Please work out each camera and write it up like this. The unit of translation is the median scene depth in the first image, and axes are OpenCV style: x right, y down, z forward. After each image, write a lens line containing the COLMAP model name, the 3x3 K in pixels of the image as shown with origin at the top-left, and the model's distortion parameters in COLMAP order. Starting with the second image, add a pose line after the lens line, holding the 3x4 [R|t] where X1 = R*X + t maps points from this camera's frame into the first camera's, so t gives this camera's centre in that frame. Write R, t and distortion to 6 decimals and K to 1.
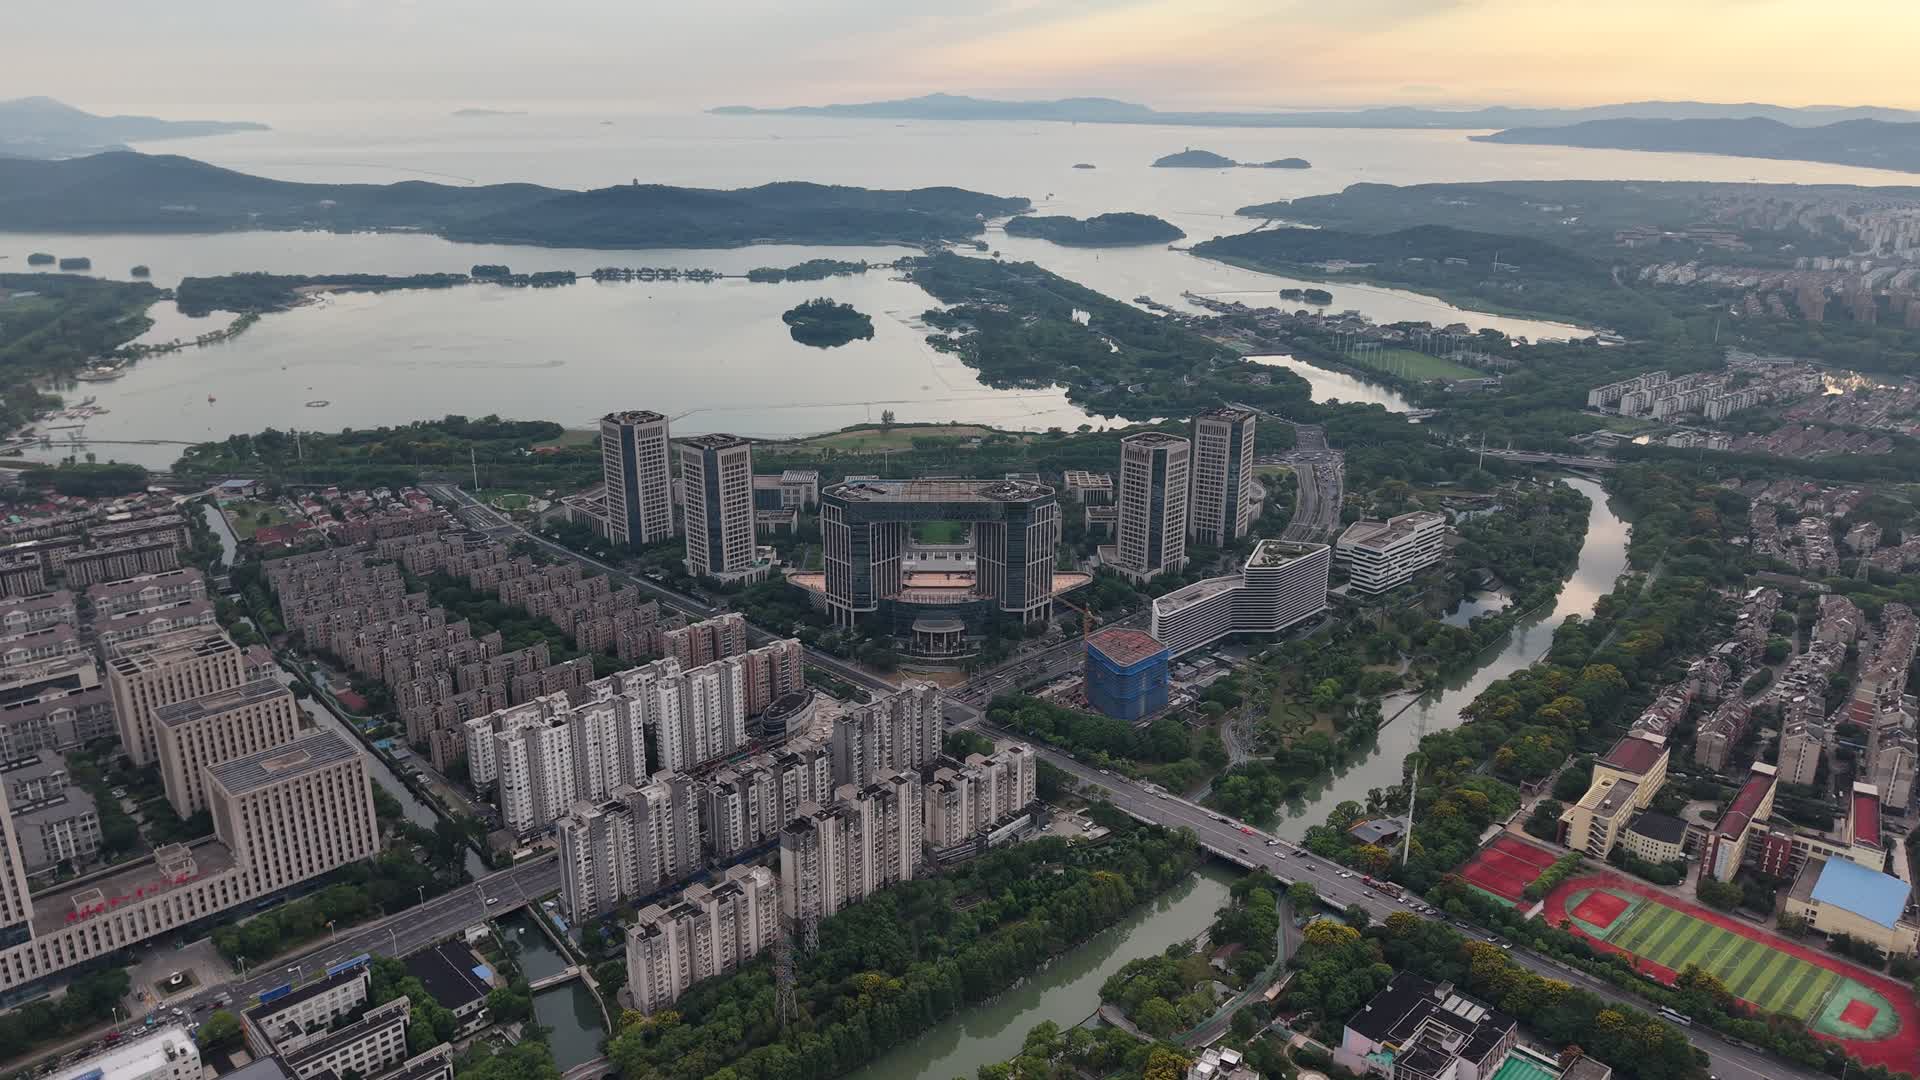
lens RADIAL K [[1366.2, 0, 960.0], [0, 1366.2, 540.0], [0, 0, 1]] dist [0.060456, -0.077245]
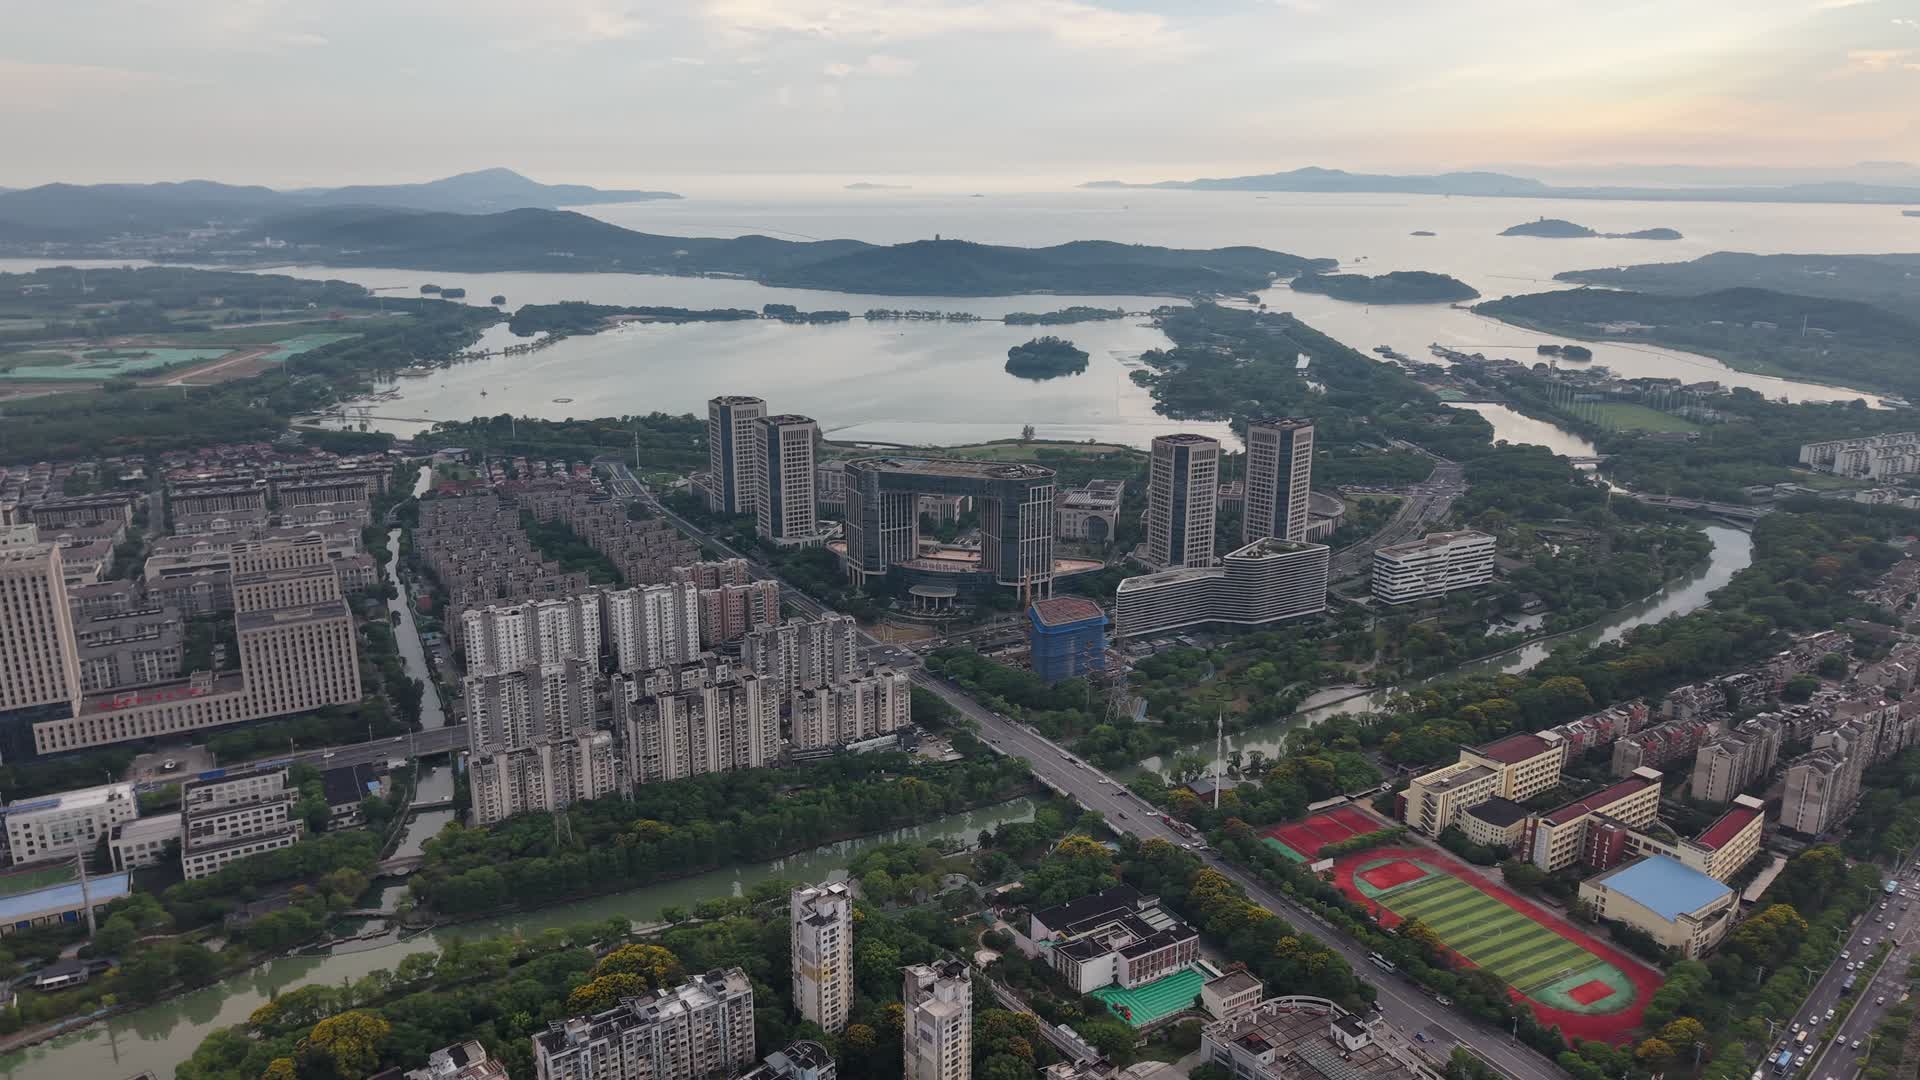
lens RADIAL K [[1366.2, 0, 960.0], [0, 1366.2, 540.0], [0, 0, 1]] dist [0.060456, -0.077245]
pose [[0.963985, 0.070320, -0.256492, 0.250071], [-0.083551, 0.995658, -0.041041, 0.058843], [0.252492, 0.060993, 0.965675, -0.030030]]
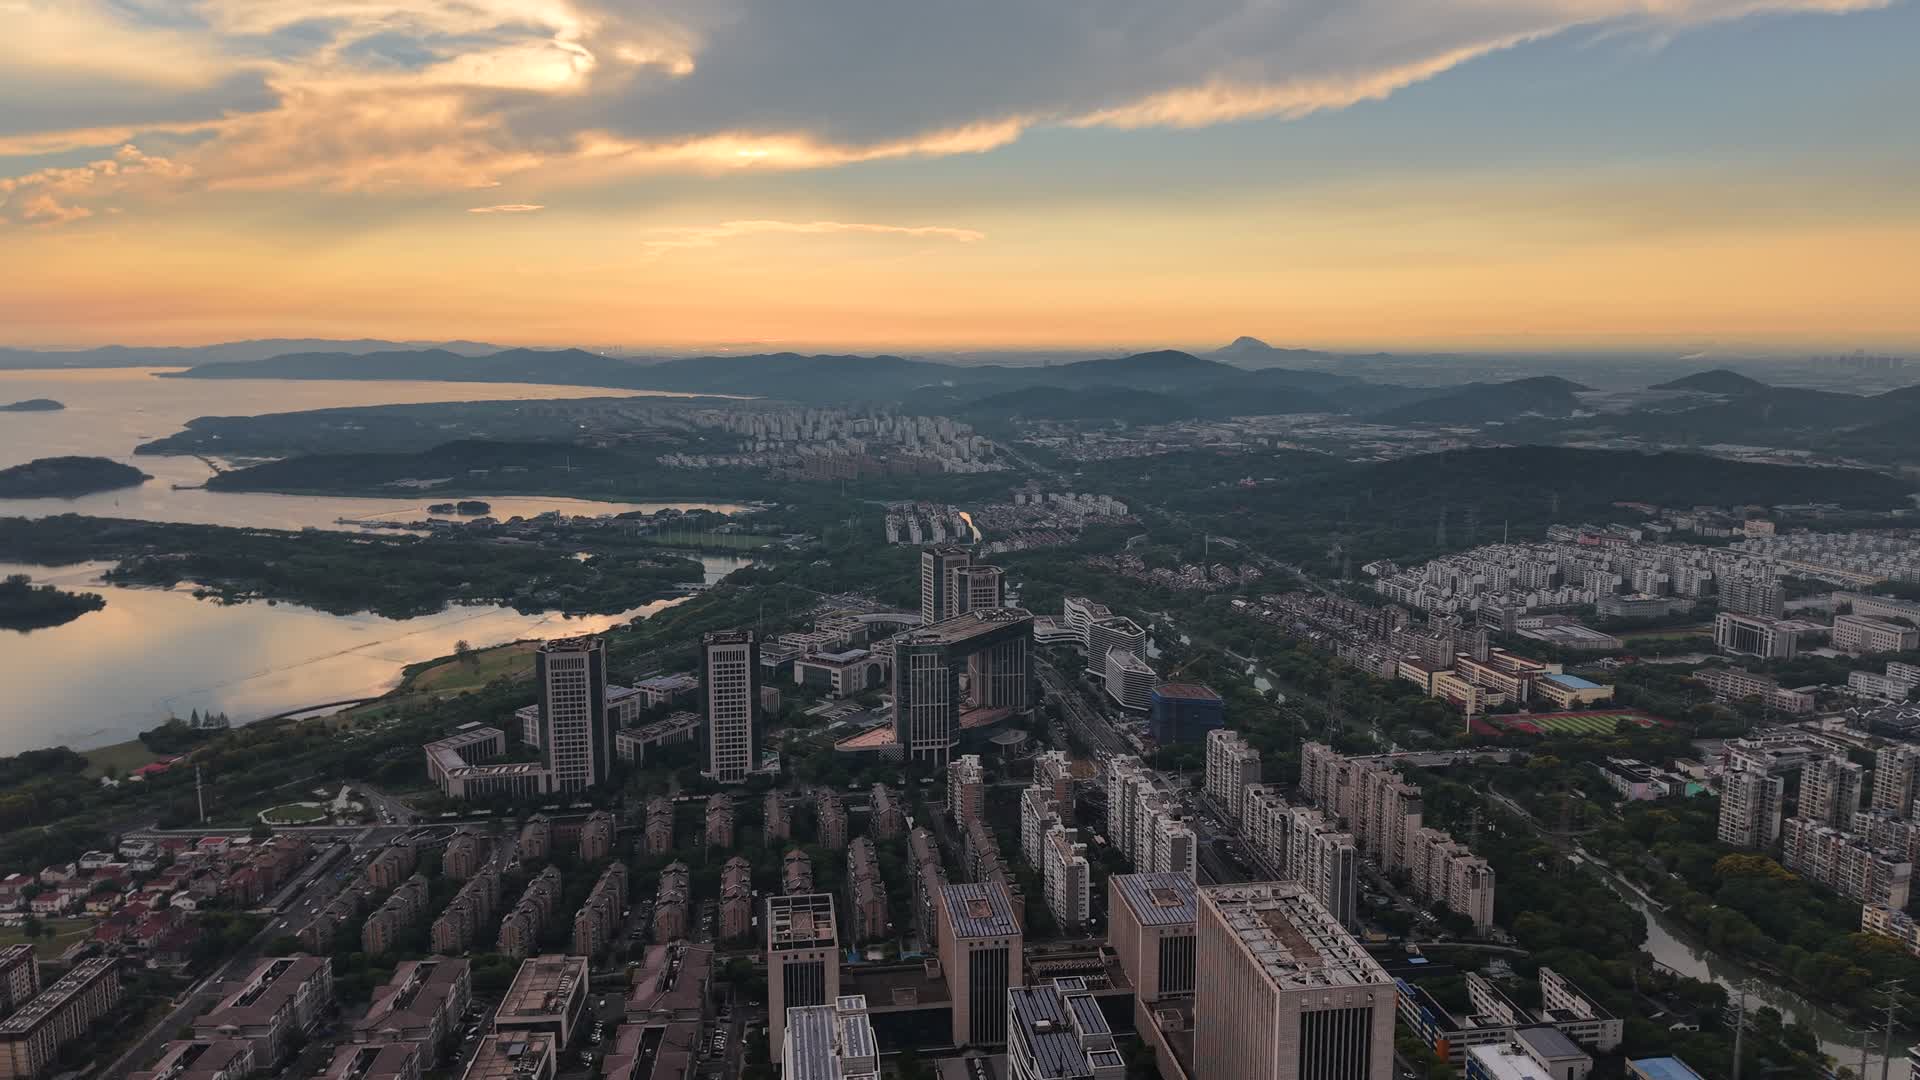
lens RADIAL K [[1361.5, 0, 958.0], [0, 1361.5, 526.8], [0, 0, 1]] dist [0.050582, -0.062322]
pose [[0.581823, -0.124024, 0.803803, -0.853204], [0.260909, 0.964533, -0.040032, -0.066676], [-0.770330, 0.233011, 0.593547, 0.280579]]
